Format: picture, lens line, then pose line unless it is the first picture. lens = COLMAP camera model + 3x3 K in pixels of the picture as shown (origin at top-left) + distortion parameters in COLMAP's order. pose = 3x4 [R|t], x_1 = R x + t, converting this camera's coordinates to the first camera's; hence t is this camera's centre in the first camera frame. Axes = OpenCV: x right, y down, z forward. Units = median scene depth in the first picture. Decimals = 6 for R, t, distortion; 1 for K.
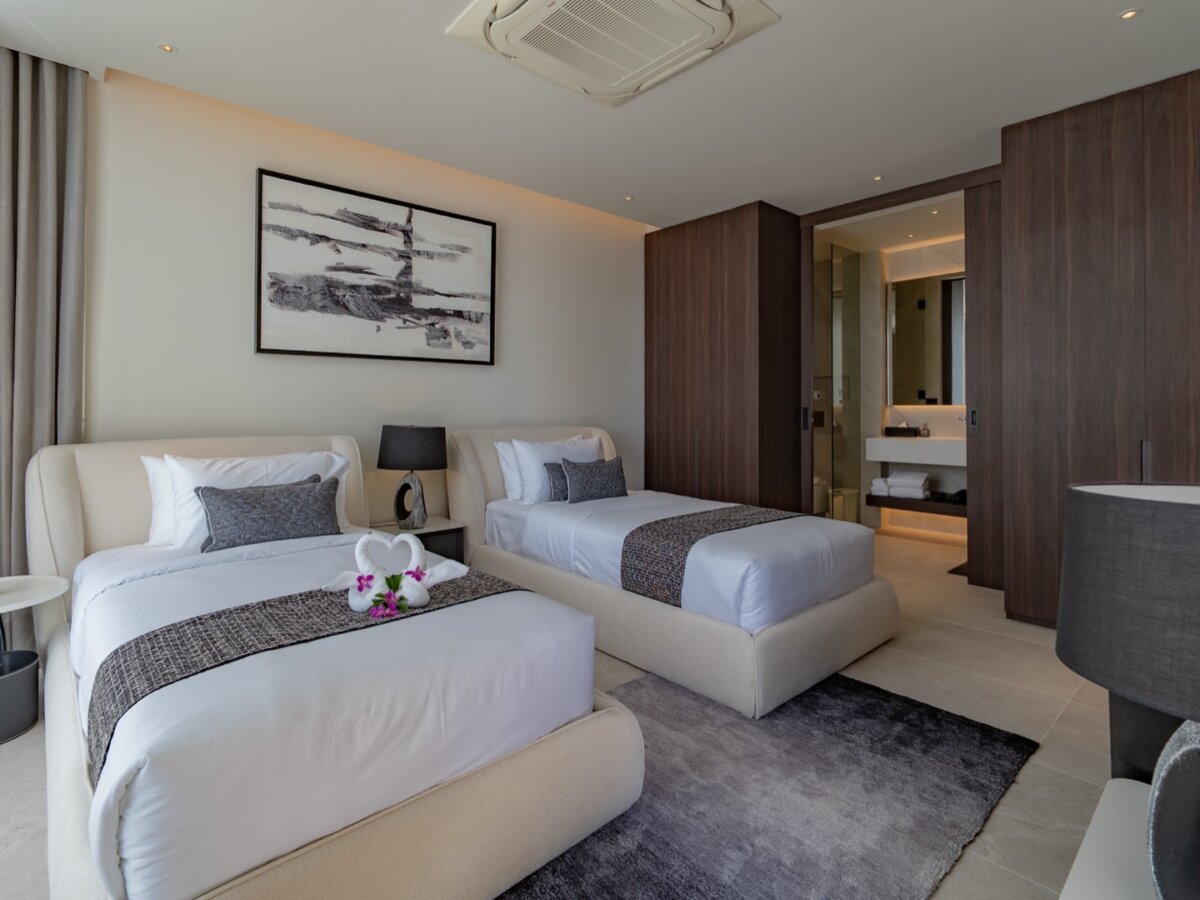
lens RADIAL K [[581.6, 0, 600.9], [0, 581.6, 444.5], [0, 0, 1]] dist [-0.000975, -0.000498]
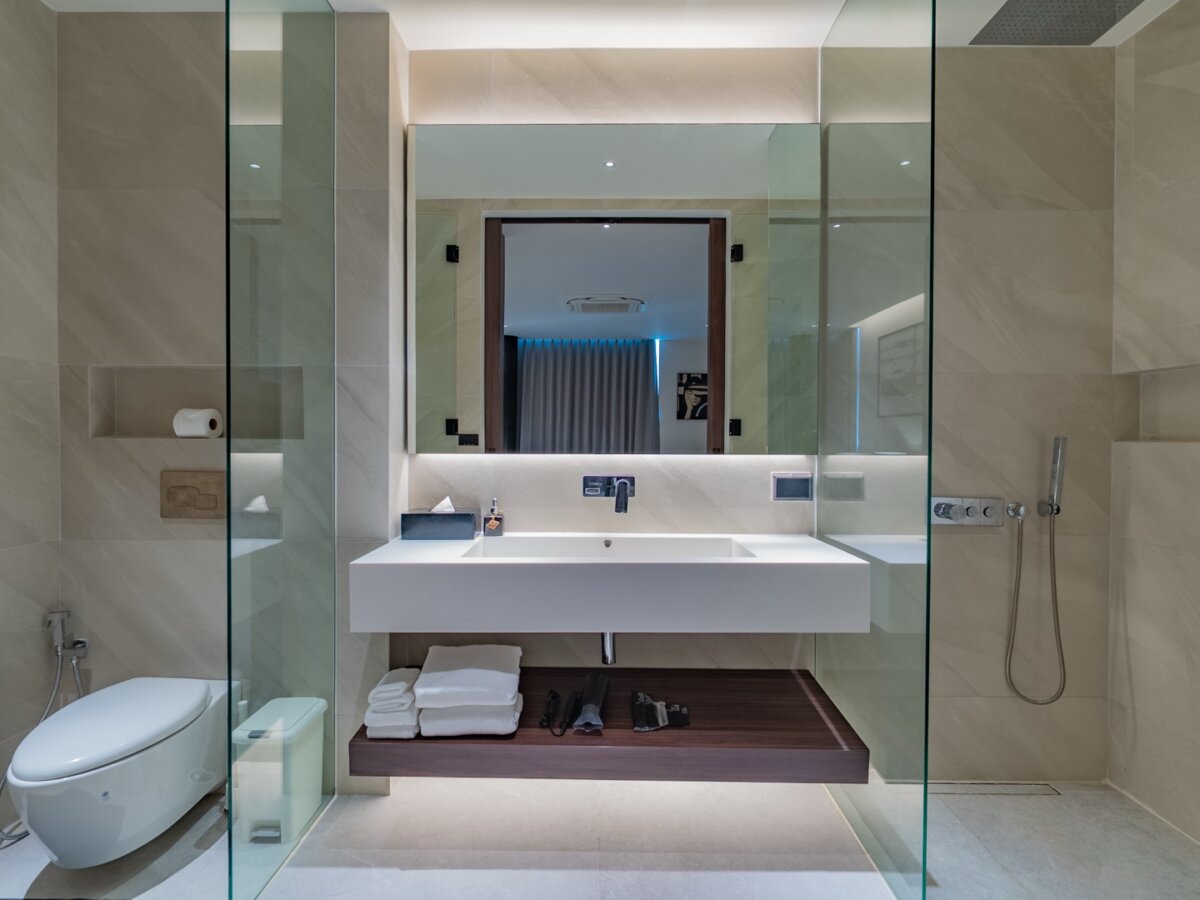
lens RADIAL K [[581.6, 0, 600.9], [0, 581.6, 444.5], [0, 0, 1]] dist [-0.000975, -0.000498]
pose [[0.679309, 0.003417, 0.733844, 0.301584], [0.033764, 0.998785, -0.035905, -0.055018], [-0.733075, 0.049168, 0.678368, 0.645621]]
